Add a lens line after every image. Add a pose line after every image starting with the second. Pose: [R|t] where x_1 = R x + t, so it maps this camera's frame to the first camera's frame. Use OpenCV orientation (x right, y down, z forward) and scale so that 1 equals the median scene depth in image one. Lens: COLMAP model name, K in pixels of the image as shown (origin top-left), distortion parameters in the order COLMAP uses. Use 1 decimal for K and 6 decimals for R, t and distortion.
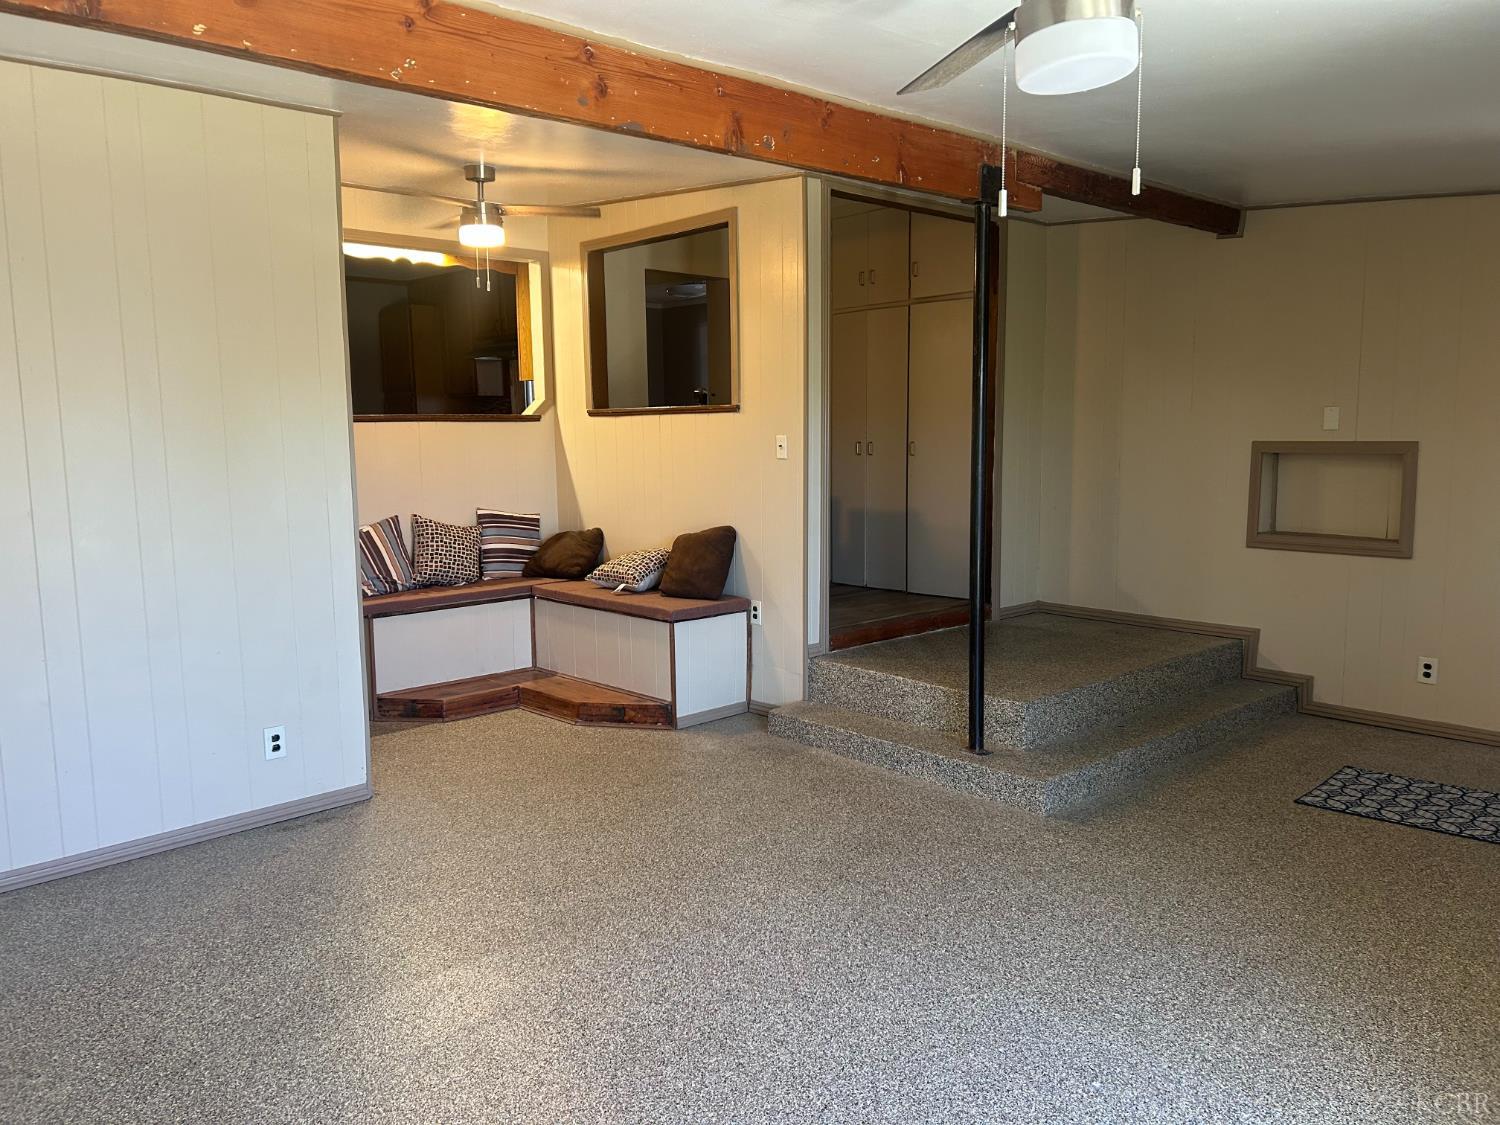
lens RADIAL K [[1135.1, 0, 748.2], [0, 1135.1, 564.6], [0, 0, 1]] dist [0.042452, -0.003980]
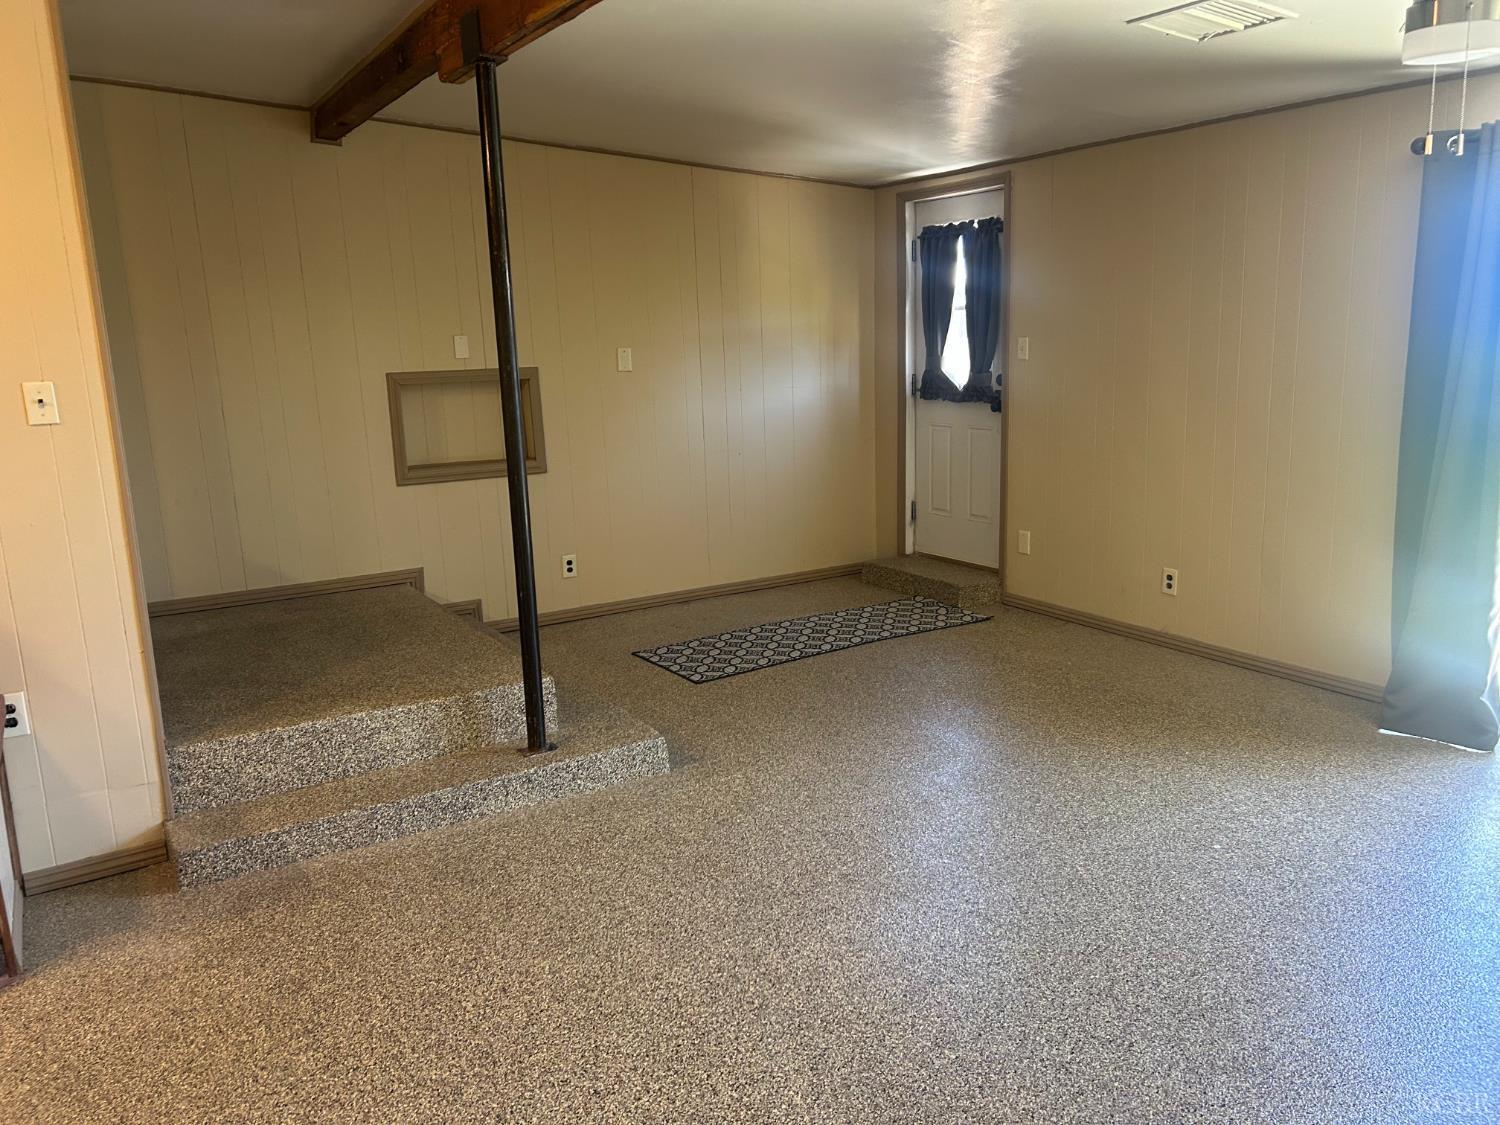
lens RADIAL K [[1135.1, 0, 748.8], [0, 1135.1, 560.2], [0, 0, 1]] dist [0.042452, -0.003980]
pose [[0.194900, -0.189008, 0.962440, -0.496090], [0.151158, 0.975322, 0.160928, -0.073572], [-0.969105, 0.114116, 0.218660, 0.605577]]
